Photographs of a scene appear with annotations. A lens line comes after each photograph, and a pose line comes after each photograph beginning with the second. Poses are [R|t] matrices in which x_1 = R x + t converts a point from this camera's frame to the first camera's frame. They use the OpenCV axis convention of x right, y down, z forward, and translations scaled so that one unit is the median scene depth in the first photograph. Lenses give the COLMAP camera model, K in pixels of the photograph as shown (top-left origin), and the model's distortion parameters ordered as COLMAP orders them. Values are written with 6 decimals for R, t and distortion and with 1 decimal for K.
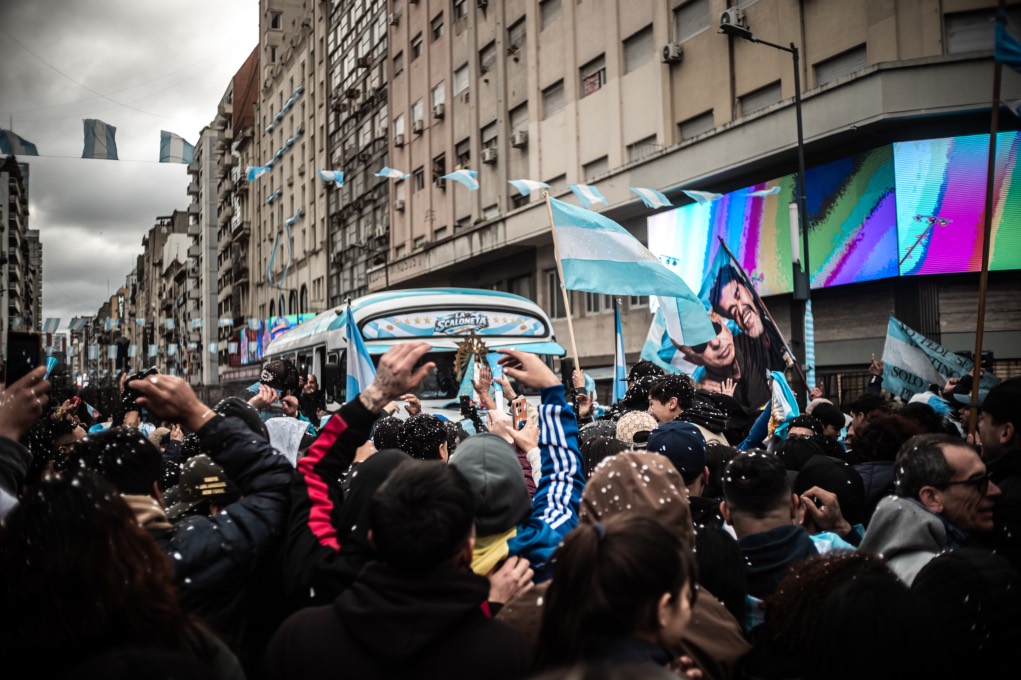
lens RADIAL K [[1157.2, 0, 510.5], [0, 1157.2, 340.0], [0, 0, 1]] dist [-0.012325, -0.008496]
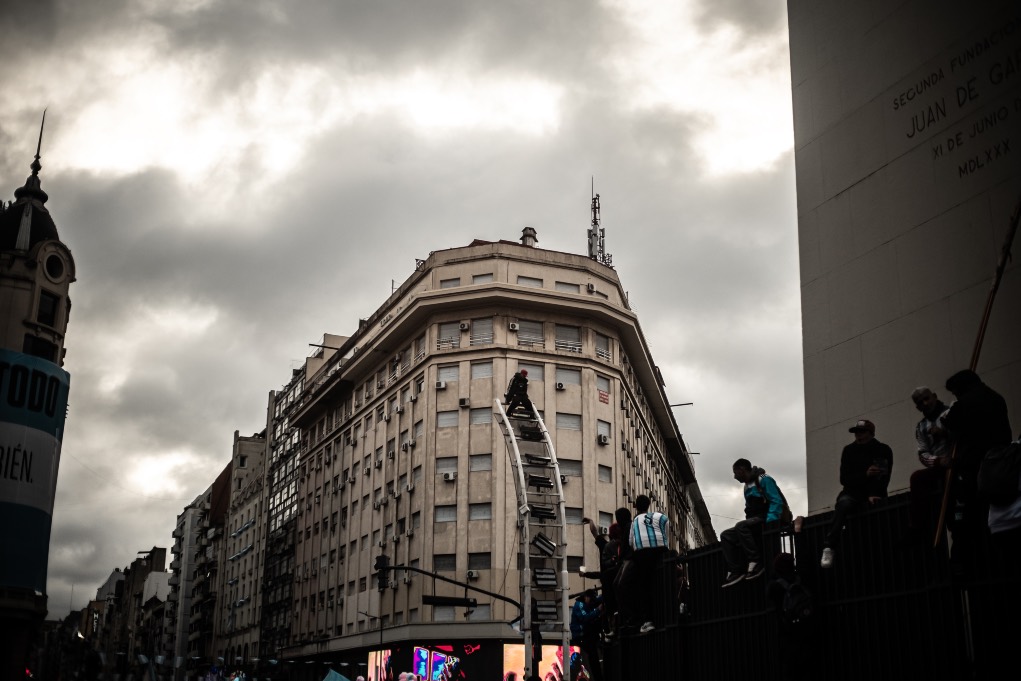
lens RADIAL K [[1157.2, 0, 510.5], [0, 1157.2, 340.5], [0, 0, 1]] dist [-0.012325, -0.008496]
pose [[0.999519, 0.021058, 0.022757, 0.114747], [-0.014521, 0.966431, -0.256515, -0.038915], [-0.027394, 0.256061, 0.966272, -0.540399]]
